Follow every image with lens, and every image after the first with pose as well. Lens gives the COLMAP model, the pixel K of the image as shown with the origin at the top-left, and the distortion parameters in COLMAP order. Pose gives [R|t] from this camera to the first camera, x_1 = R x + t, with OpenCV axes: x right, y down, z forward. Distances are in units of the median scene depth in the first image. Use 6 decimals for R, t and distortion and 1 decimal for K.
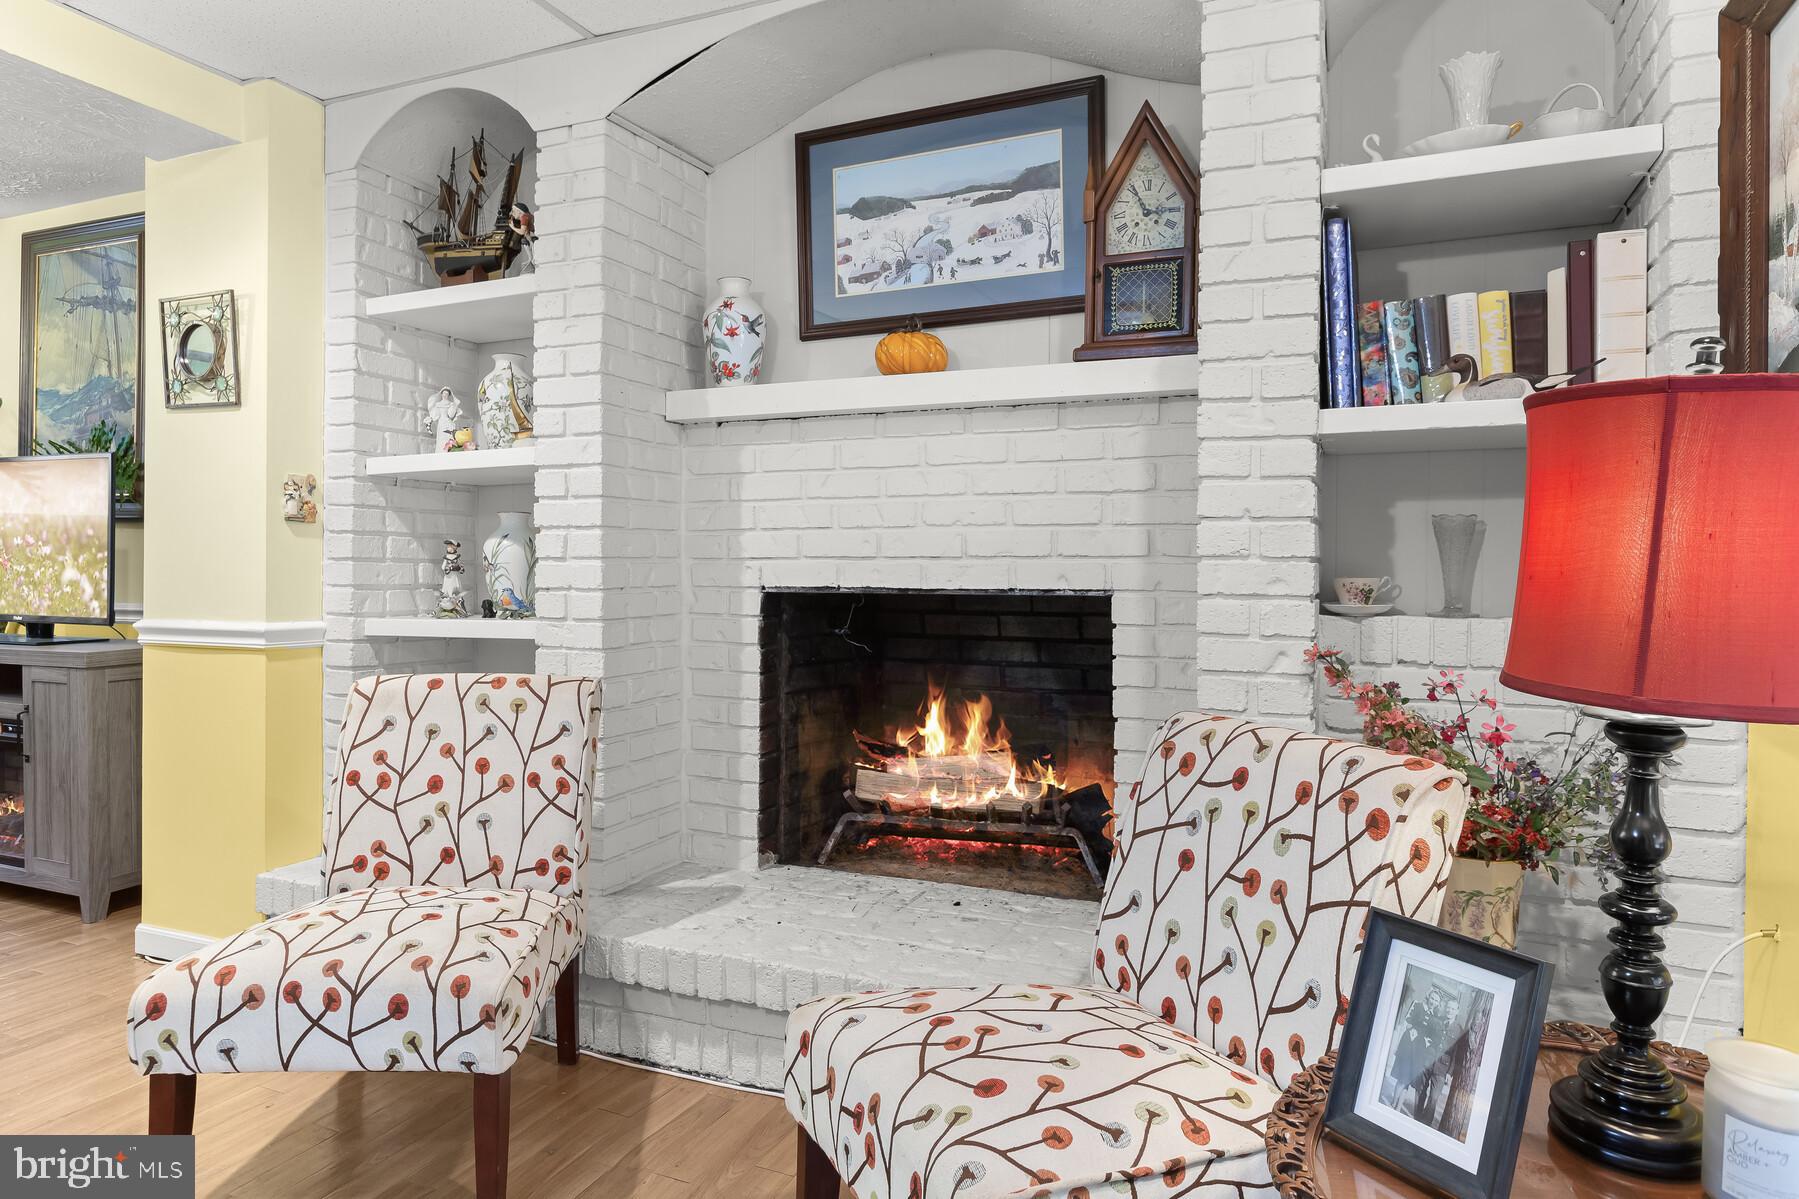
lens RADIAL K [[1072.8, 0, 893.5], [0, 1072.8, 572.0], [0, 0, 1]] dist [0.000252, -0.003425]
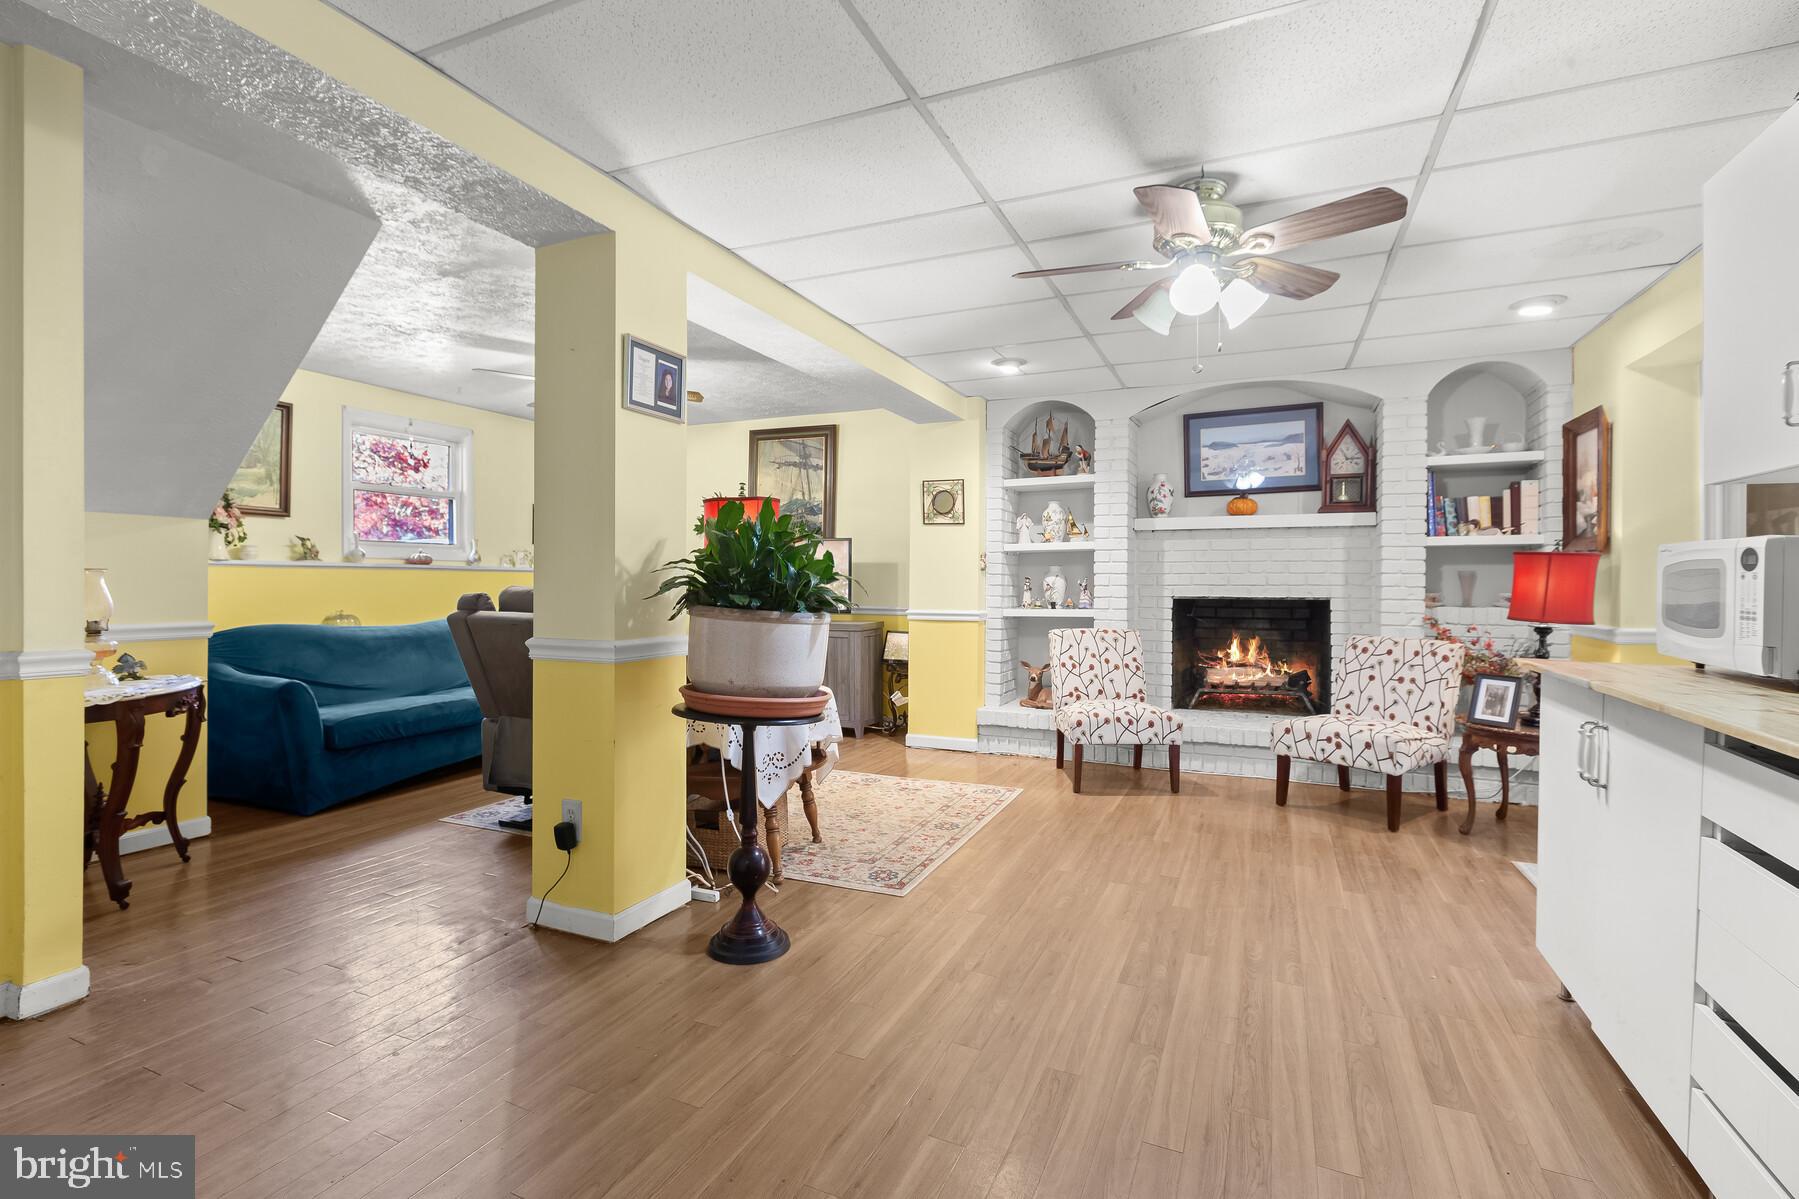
lens RADIAL K [[837.0, 0, 892.6], [0, 837.0, 584.8], [0, 0, 1]] dist [0.009108, -0.002653]
pose [[0.999775, 0.000007, -0.021216, -0.866359], [-0.000045, 0.999998, -0.001803, -0.012000], [0.021216, 0.001803, 0.999773, -1.144550]]
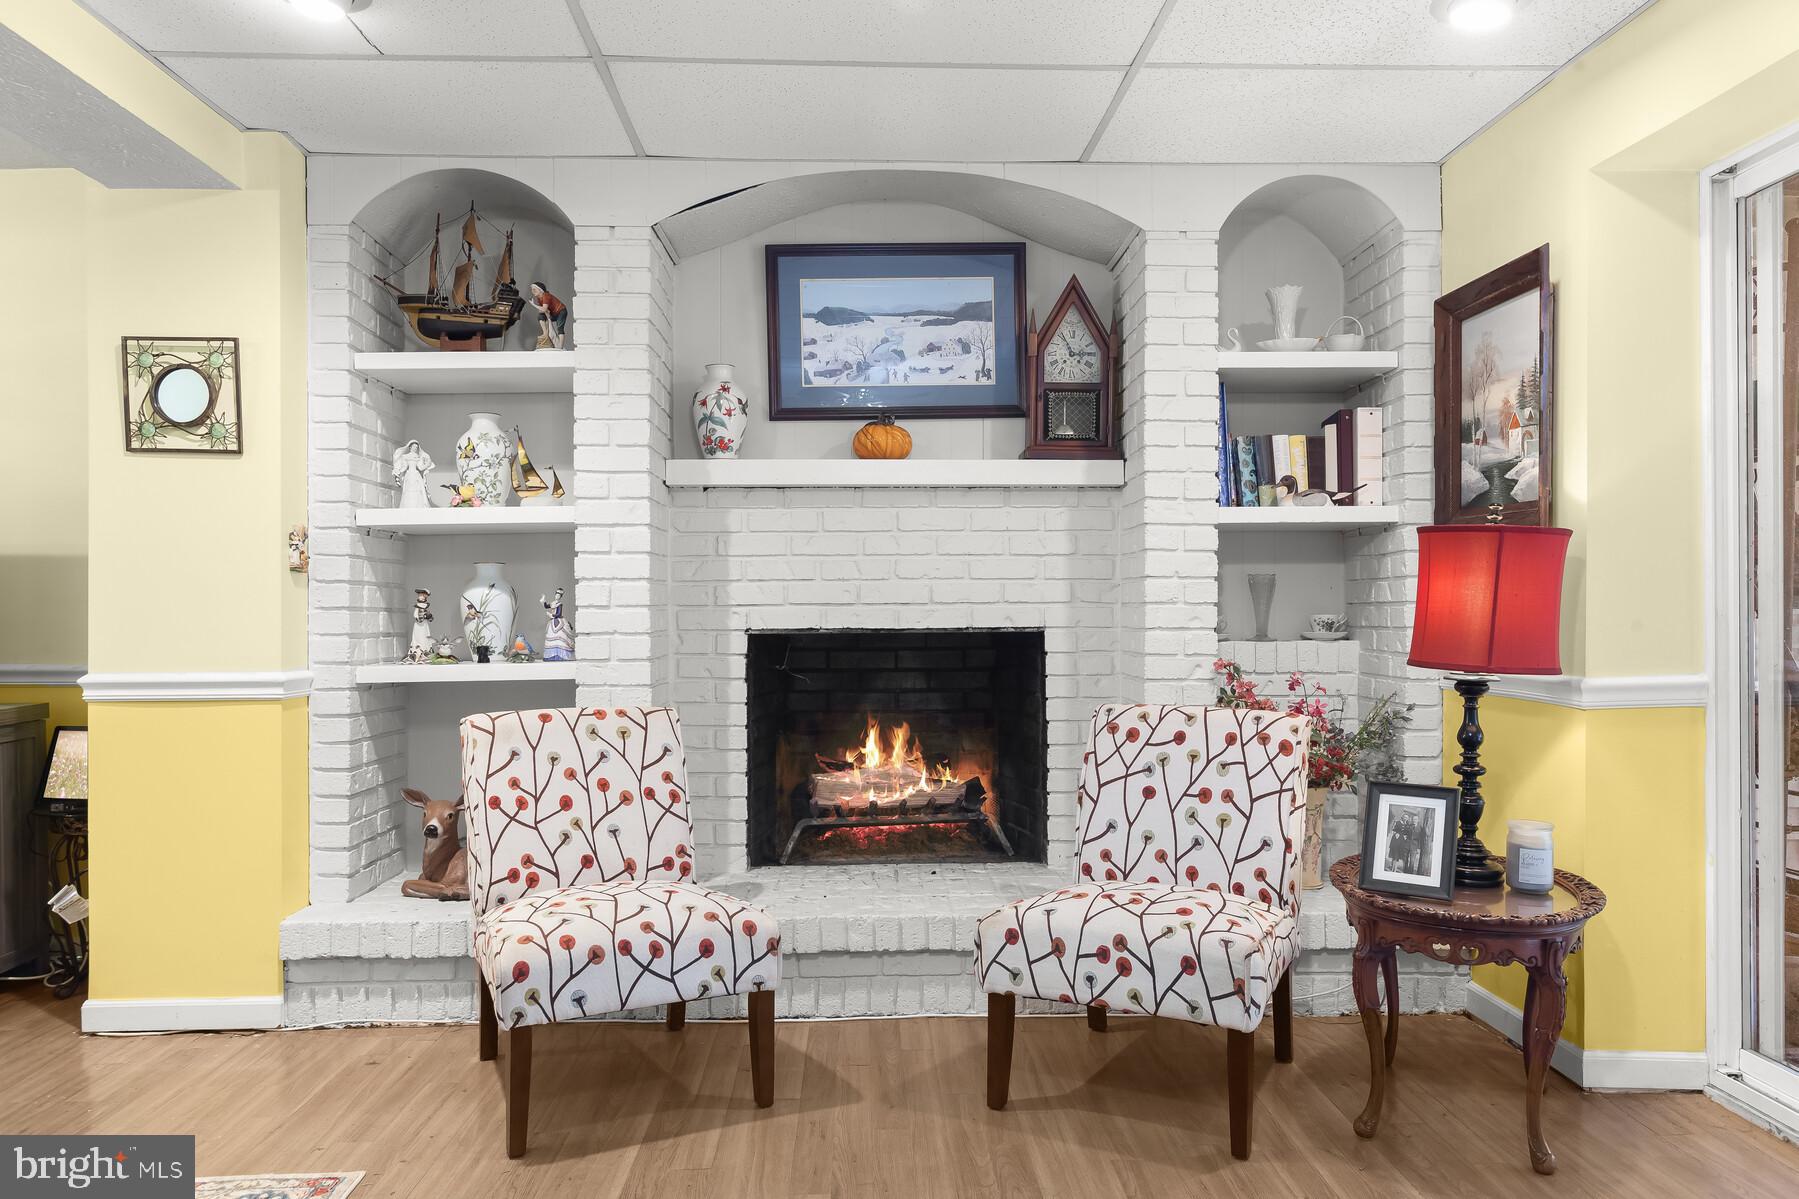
lens RADIAL K [[1231.0, 0, 902.9], [0, 1231.0, 611.6], [0, 0, 1]] dist [0.006097, -0.003445]
pose [[0.904460, -0.008615, 0.426471, -0.639530], [0.010002, 0.999949, -0.001013, -0.003140], [-0.426441, 0.005182, 0.904501, -0.342460]]
